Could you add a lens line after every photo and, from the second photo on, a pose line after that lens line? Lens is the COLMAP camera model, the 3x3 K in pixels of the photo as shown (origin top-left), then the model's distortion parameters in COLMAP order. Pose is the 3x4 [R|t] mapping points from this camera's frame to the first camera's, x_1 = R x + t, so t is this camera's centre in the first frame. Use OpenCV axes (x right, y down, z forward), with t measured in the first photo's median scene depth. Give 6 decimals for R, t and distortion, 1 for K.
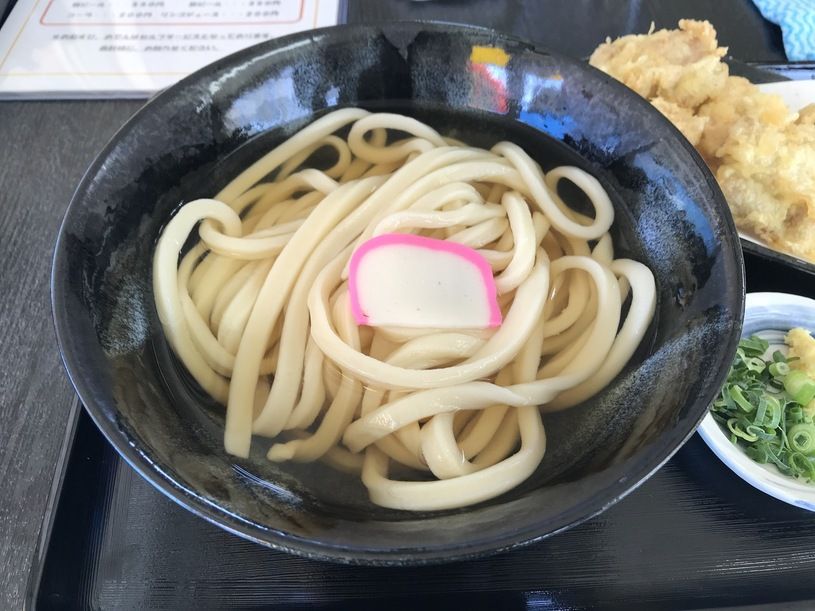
lens RADIAL K [[669.3, 0, 408.4], [0, 669.3, 305.0], [0, 0, 1]] dist [0.004250, 0.003553]
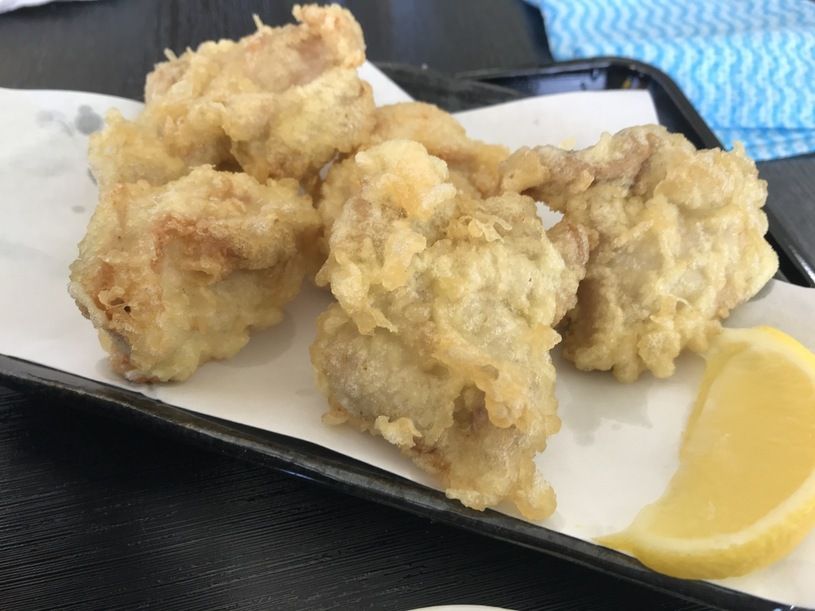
lens RADIAL K [[669.3, 0, 406.6], [0, 669.3, 306.0], [0, 0, 1]] dist [0.004250, 0.003553]
pose [[0.990173, -0.115646, 0.078635, 0.438416], [0.117994, 0.992677, -0.025879, -0.170373], [-0.075067, 0.034903, 0.996568, 0.488269]]
